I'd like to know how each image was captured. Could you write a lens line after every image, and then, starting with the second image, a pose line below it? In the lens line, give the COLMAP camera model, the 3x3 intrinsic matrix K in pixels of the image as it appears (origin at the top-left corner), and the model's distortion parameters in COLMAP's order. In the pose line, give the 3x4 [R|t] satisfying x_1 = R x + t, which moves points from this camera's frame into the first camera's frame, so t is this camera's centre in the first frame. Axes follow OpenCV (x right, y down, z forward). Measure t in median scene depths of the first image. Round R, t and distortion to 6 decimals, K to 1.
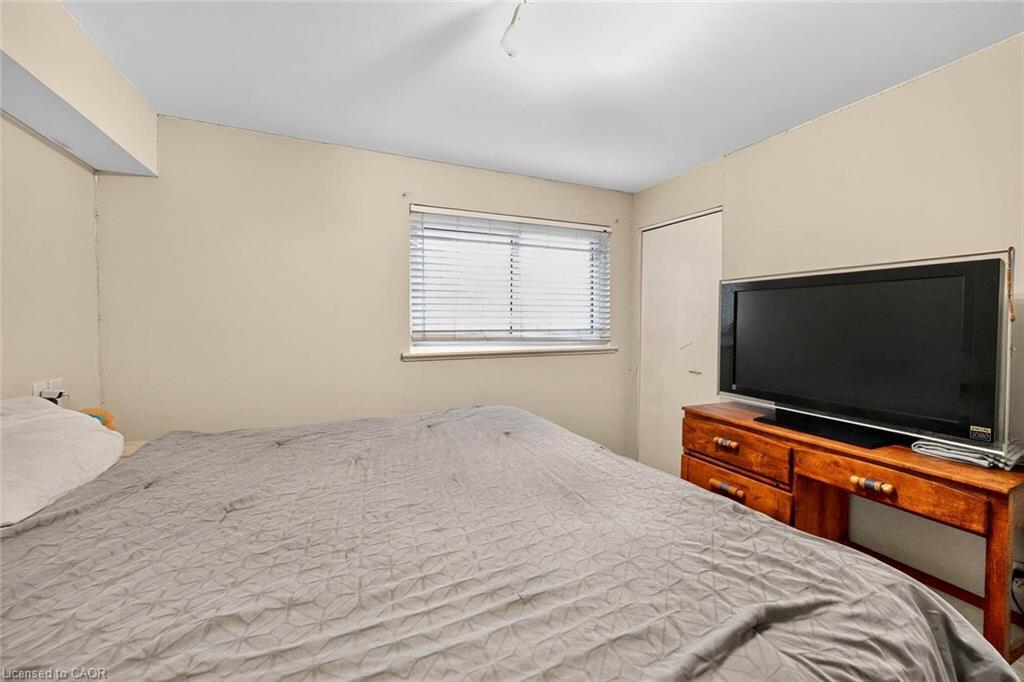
lens RADIAL K [[412.7, 0, 514.9], [0, 412.7, 333.8], [0, 0, 1]] dist [-0.001791, -0.000323]
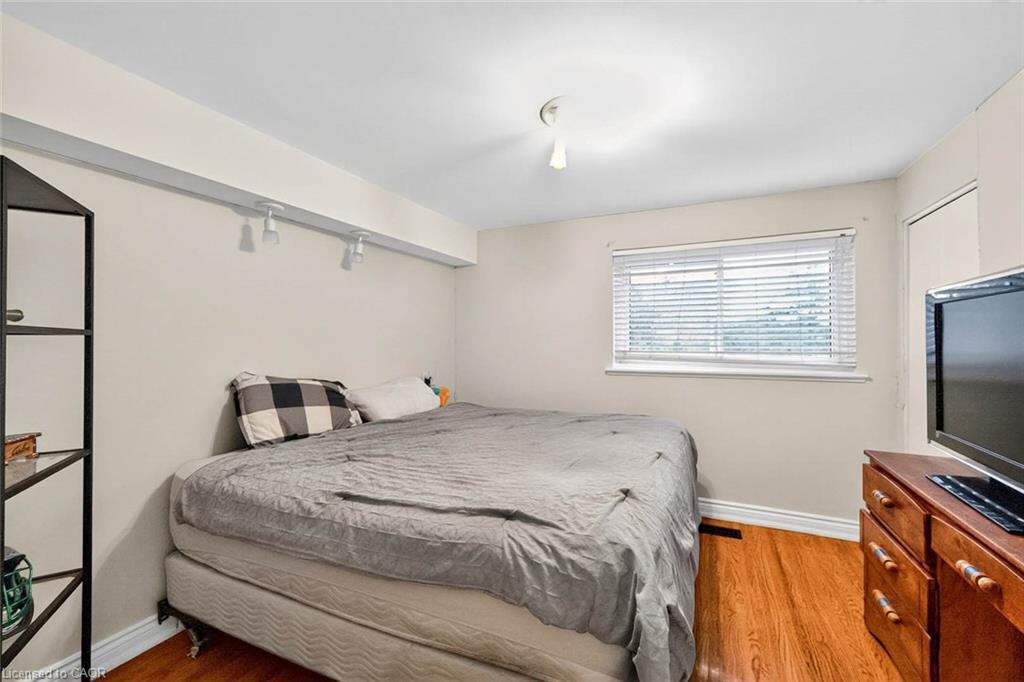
lens RADIAL K [[412.7, 0, 519.1], [0, 412.7, 341.6], [0, 0, 1]] dist [-0.001791, -0.000323]
pose [[0.653213, -0.001398, -0.757173, 0.524871], [-0.021095, 0.999577, -0.020044, -0.004029], [0.756880, 0.029066, 0.652907, -0.041550]]
